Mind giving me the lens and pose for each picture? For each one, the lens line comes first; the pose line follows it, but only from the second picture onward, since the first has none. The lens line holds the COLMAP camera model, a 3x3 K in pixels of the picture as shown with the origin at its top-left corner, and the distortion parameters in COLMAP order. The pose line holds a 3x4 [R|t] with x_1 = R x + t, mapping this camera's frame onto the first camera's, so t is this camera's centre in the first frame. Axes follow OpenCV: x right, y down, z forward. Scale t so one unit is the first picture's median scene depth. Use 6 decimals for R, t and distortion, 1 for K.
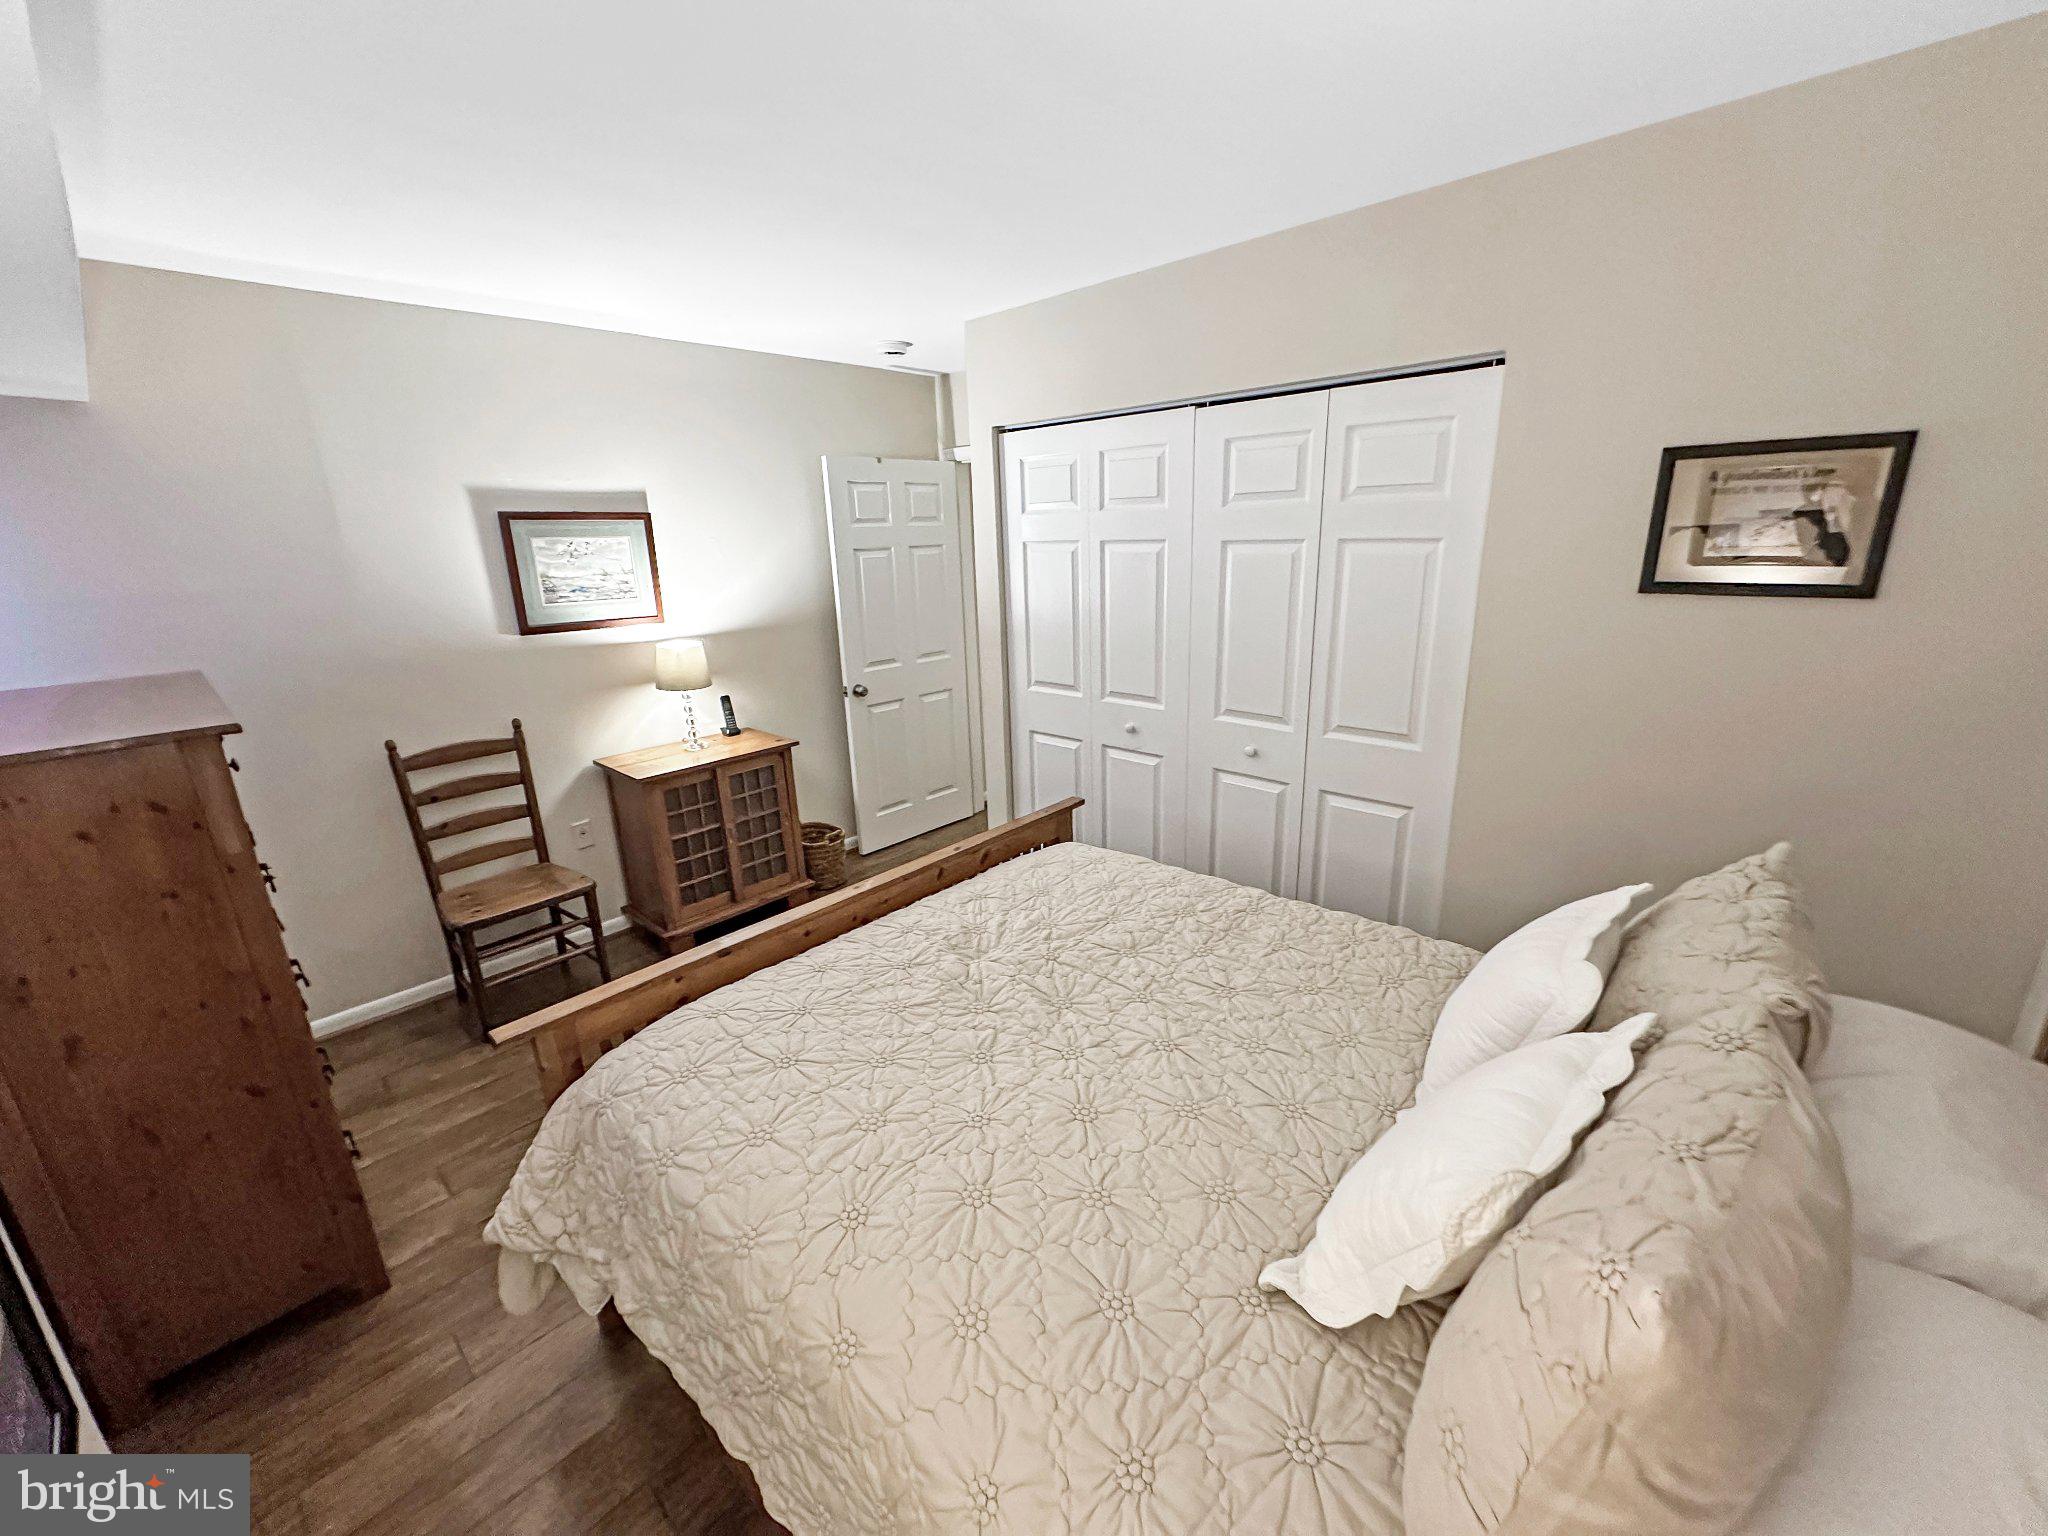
lens RADIAL K [[836.3, 0, 1025.2], [0, 836.3, 773.2], [0, 0, 1]] dist [-0.001623, 0.000831]
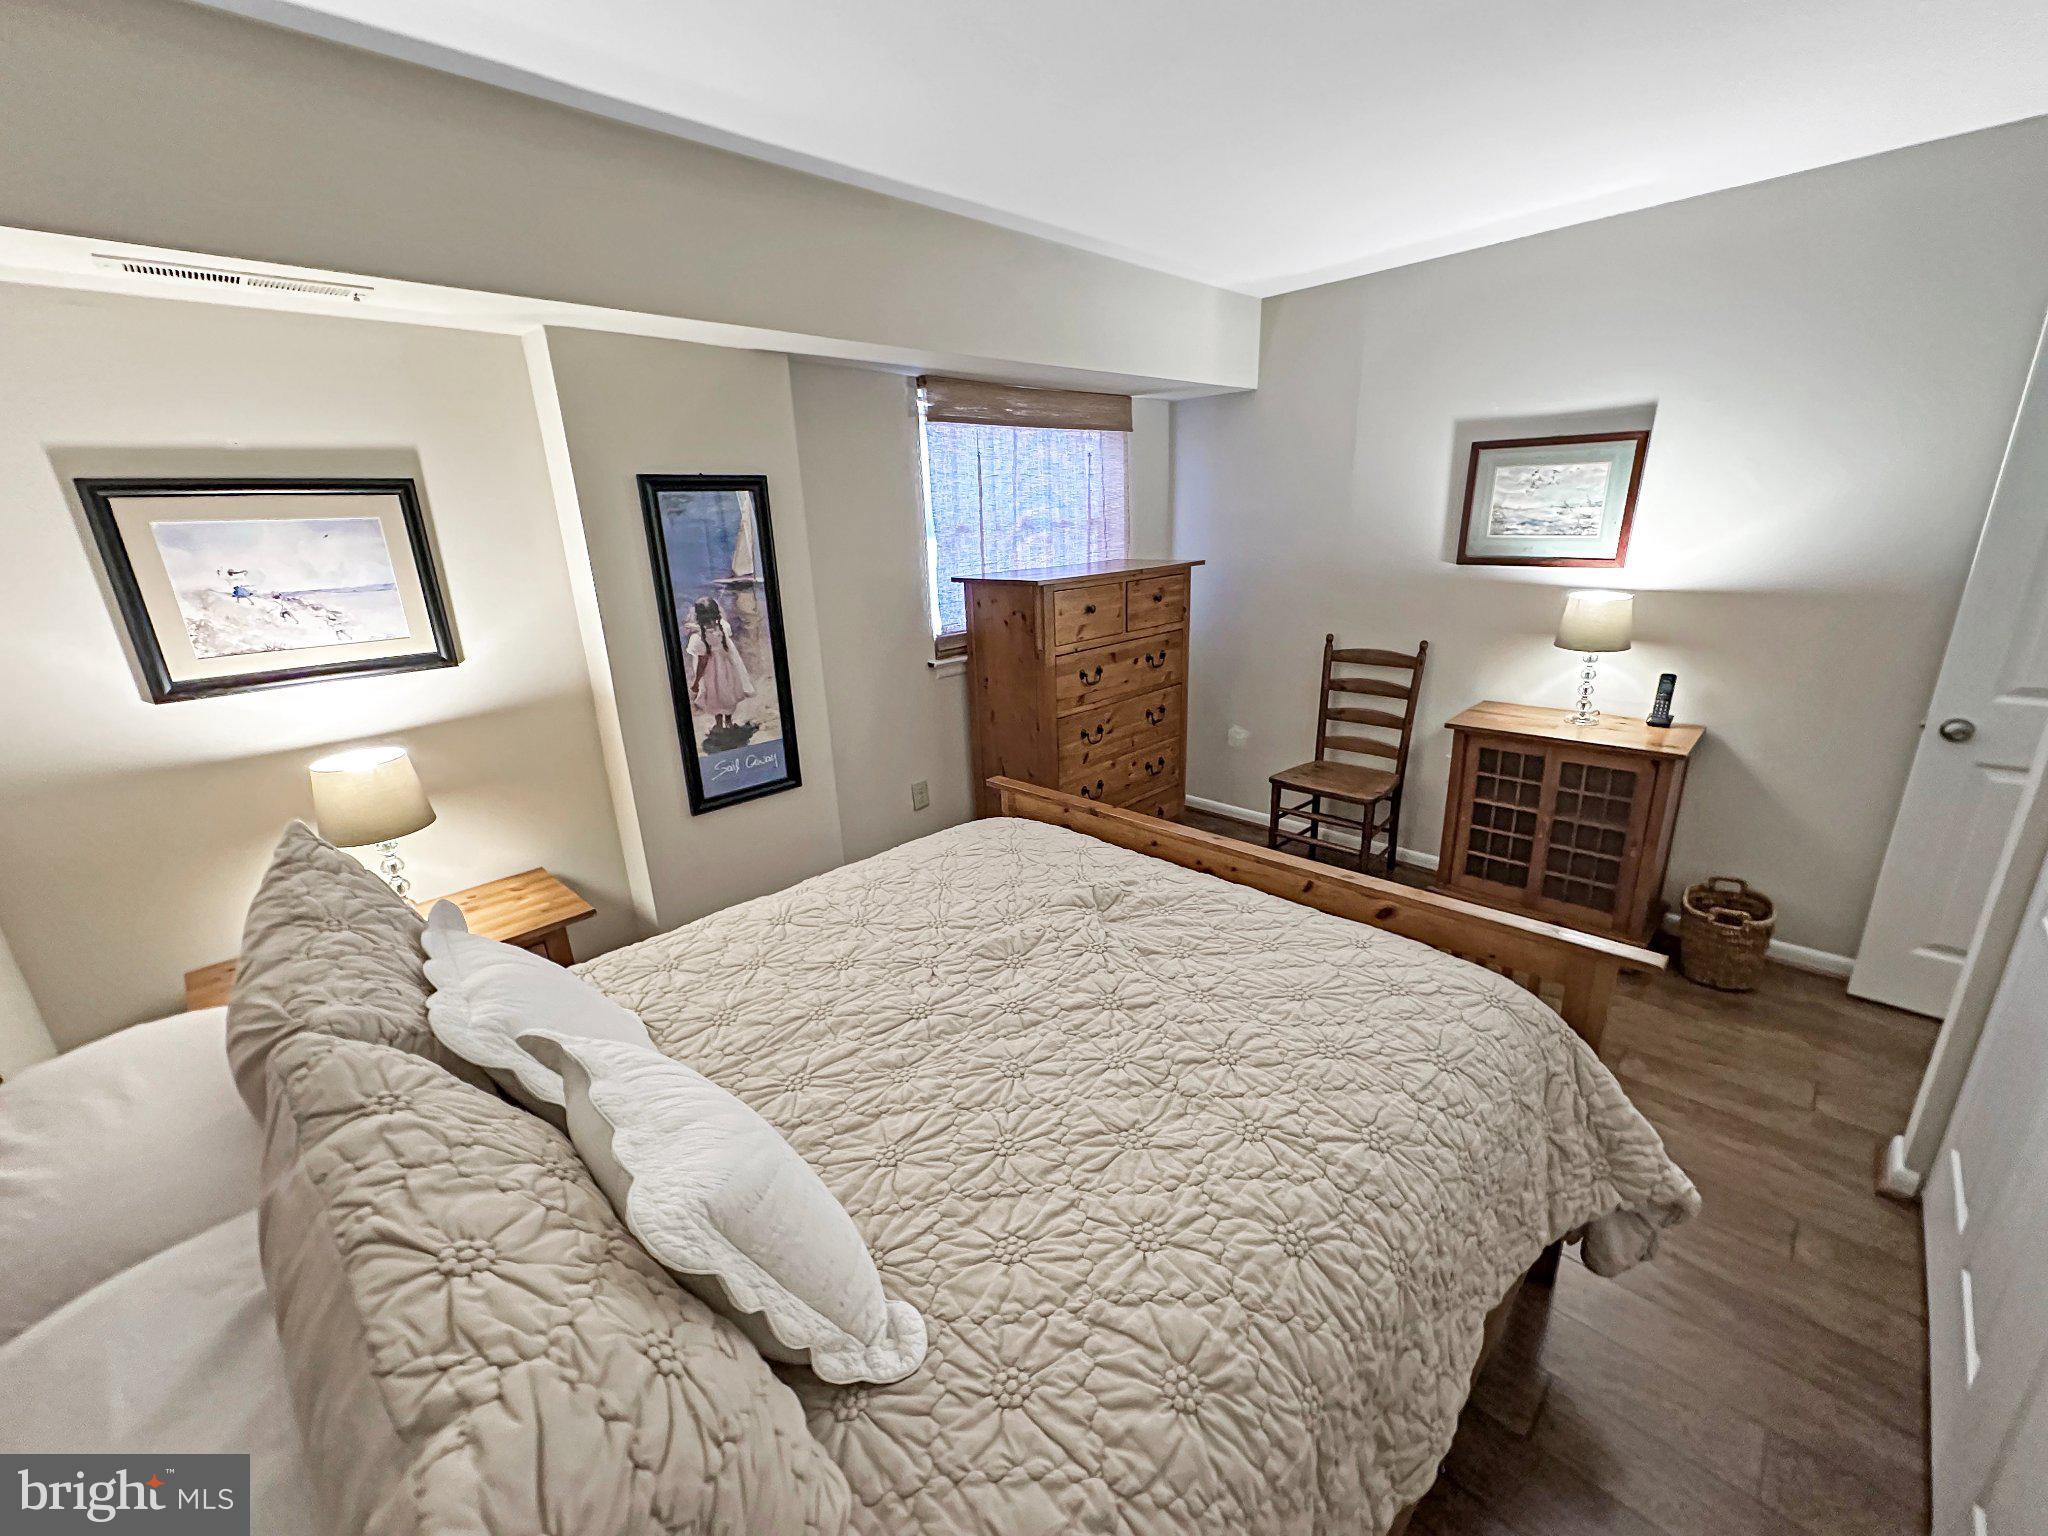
lens RADIAL K [[836.3, 0, 1020.2], [0, 836.3, 771.8], [0, 0, 1]] dist [-0.001623, 0.000831]
pose [[-0.069014, 0.324837, -0.943249, 0.489595], [-0.241981, 0.911816, 0.331717, -0.139506], [0.967824, 0.251141, 0.015676, 0.511052]]
